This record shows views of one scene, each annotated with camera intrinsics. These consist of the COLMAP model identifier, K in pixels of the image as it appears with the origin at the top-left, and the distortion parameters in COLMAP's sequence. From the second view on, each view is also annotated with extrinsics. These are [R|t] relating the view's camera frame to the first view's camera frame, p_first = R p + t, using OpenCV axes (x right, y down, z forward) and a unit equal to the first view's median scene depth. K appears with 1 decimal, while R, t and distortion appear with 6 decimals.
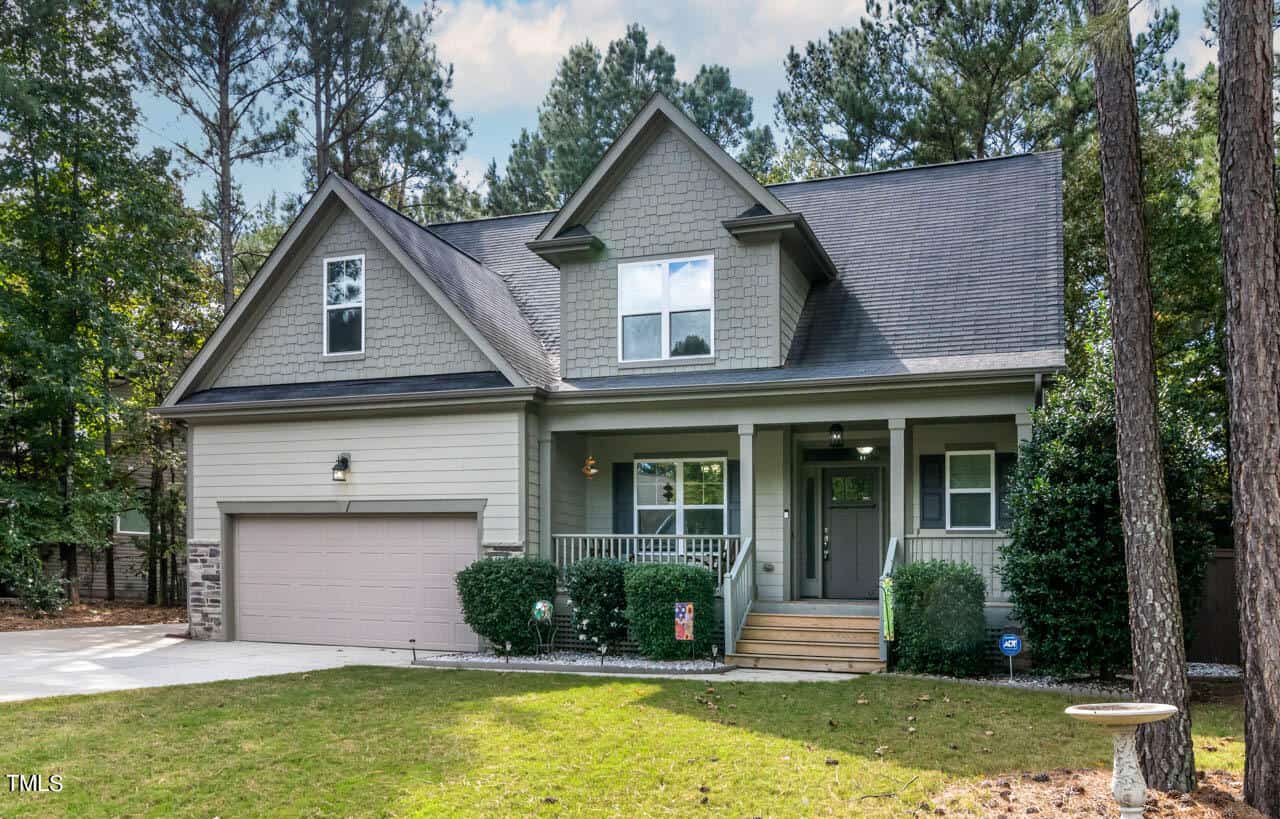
lens RADIAL K [[1145.7, 0, 637.3], [0, 1145.7, 585.1], [0, 0, 1]] dist [-0.008732, -0.005154]
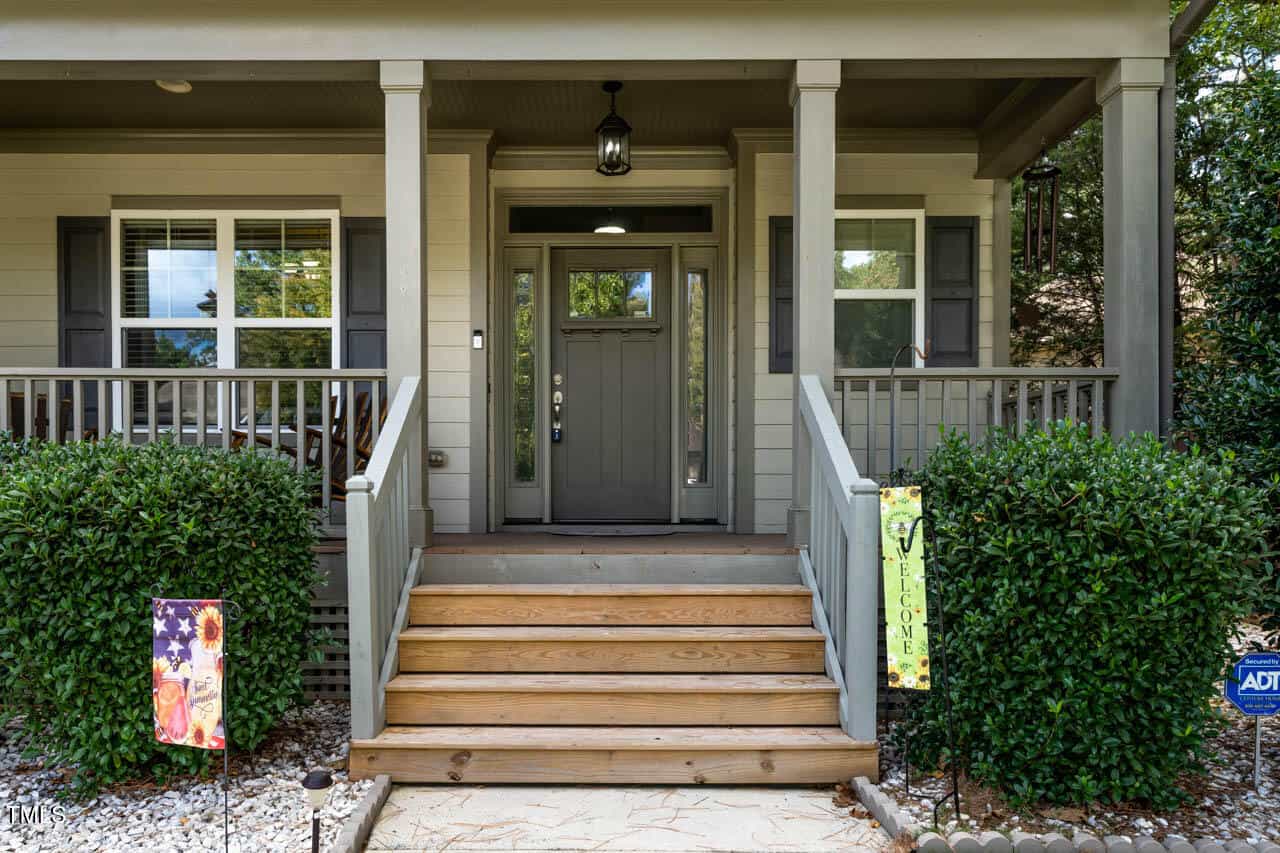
lens RADIAL K [[954.9, 0, 635.8], [0, 954.9, 458.6], [0, 0, 1]] dist [-0.018303, -0.000403]
pose [[0.922630, -0.008580, 0.385591, 0.041581], [0.015984, 0.999744, -0.016002, -0.008388], [-0.385355, 0.020927, 0.922531, 0.619215]]
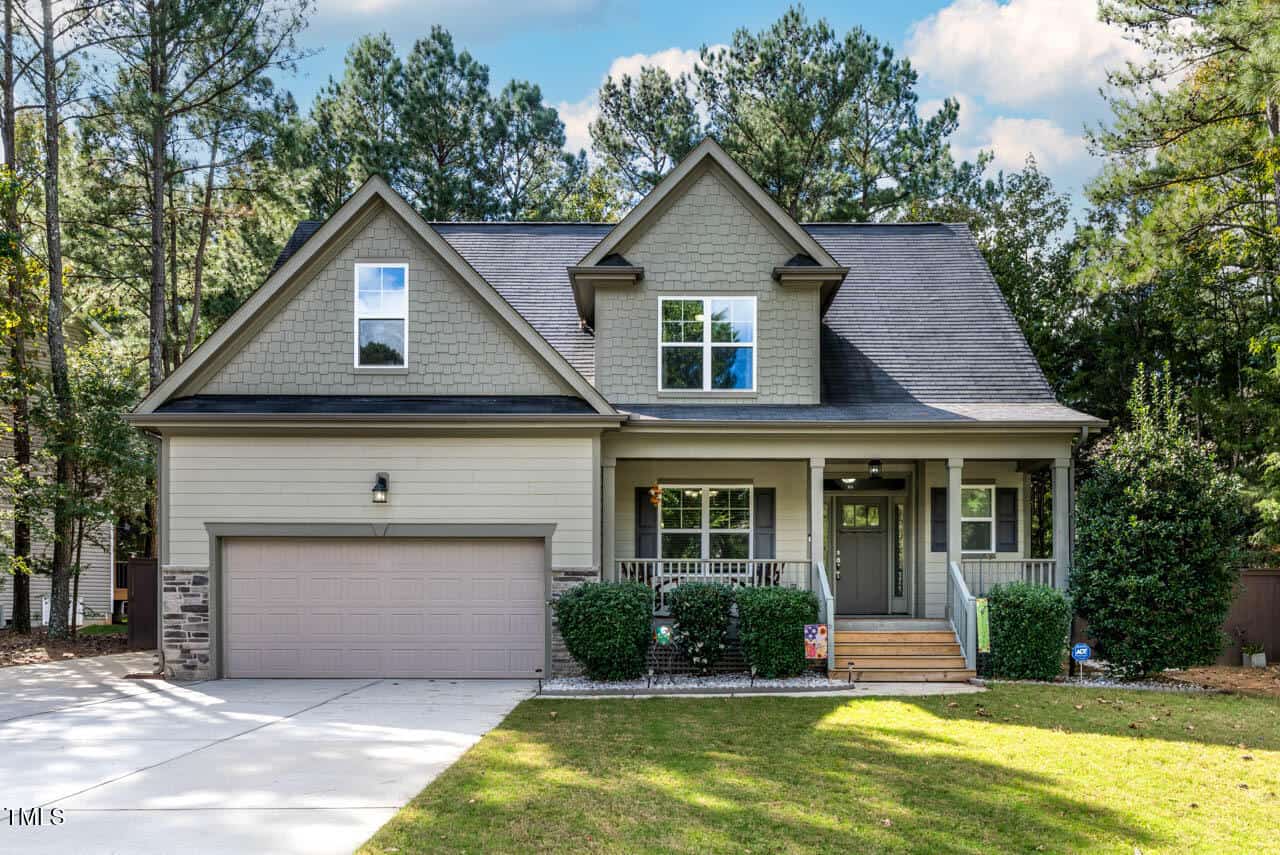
lens RADIAL K [[1162.4, 0, 689.4], [0, 1162.4, 567.3], [0, 0, 1]] dist [-0.004209, -0.006926]
pose [[0.921324, -0.010334, 0.388659, -0.398645], [0.017722, 0.999724, -0.015428, -0.019098], [-0.388392, 0.021102, 0.921253, 0.027080]]
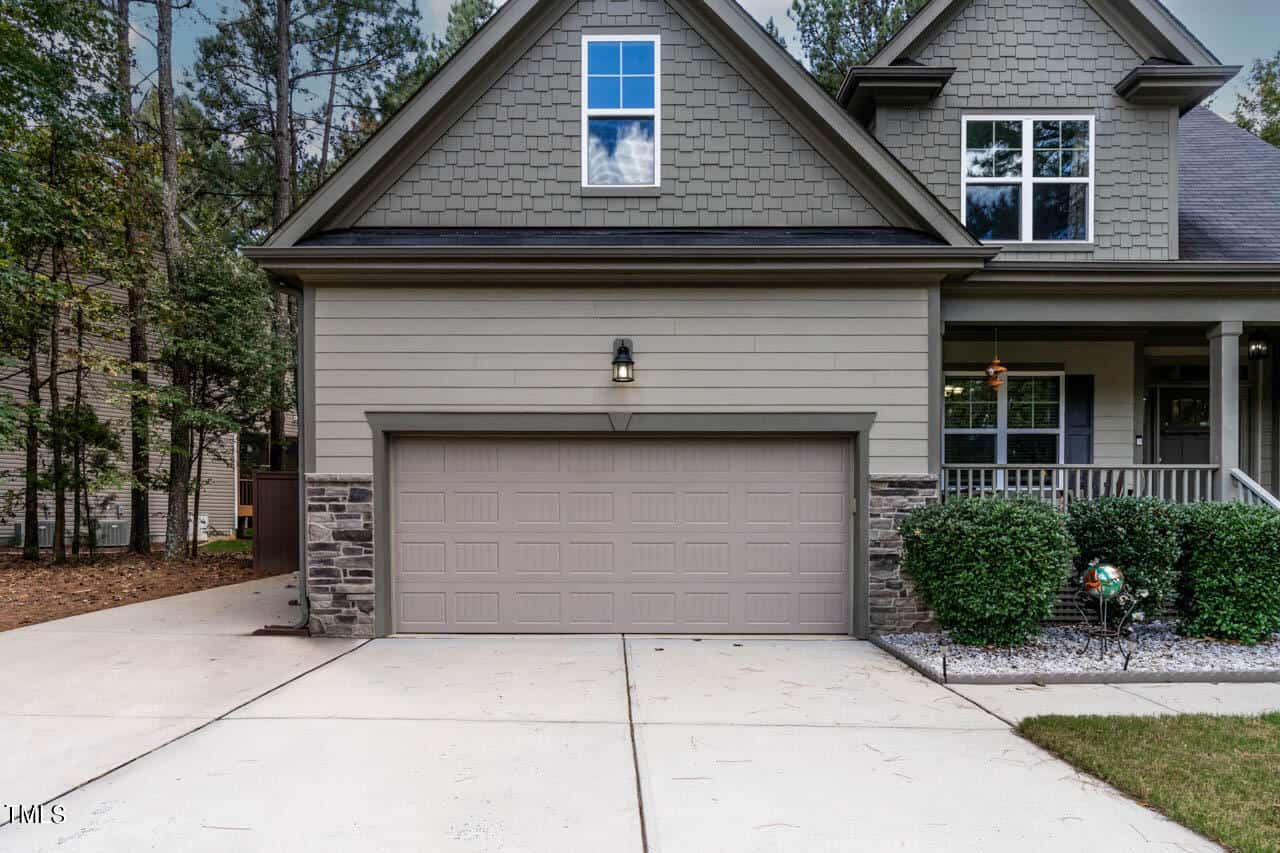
lens RADIAL K [[805.2, 0, 635.9], [0, 805.2, 501.2], [0, 0, 1]] dist [-0.014184, 0.001602]
pose [[0.921585, -0.017401, 0.387787, -0.431848], [0.018972, 0.999820, -0.000223, -0.023646], [-0.387713, 0.007562, 0.921749, 0.585926]]
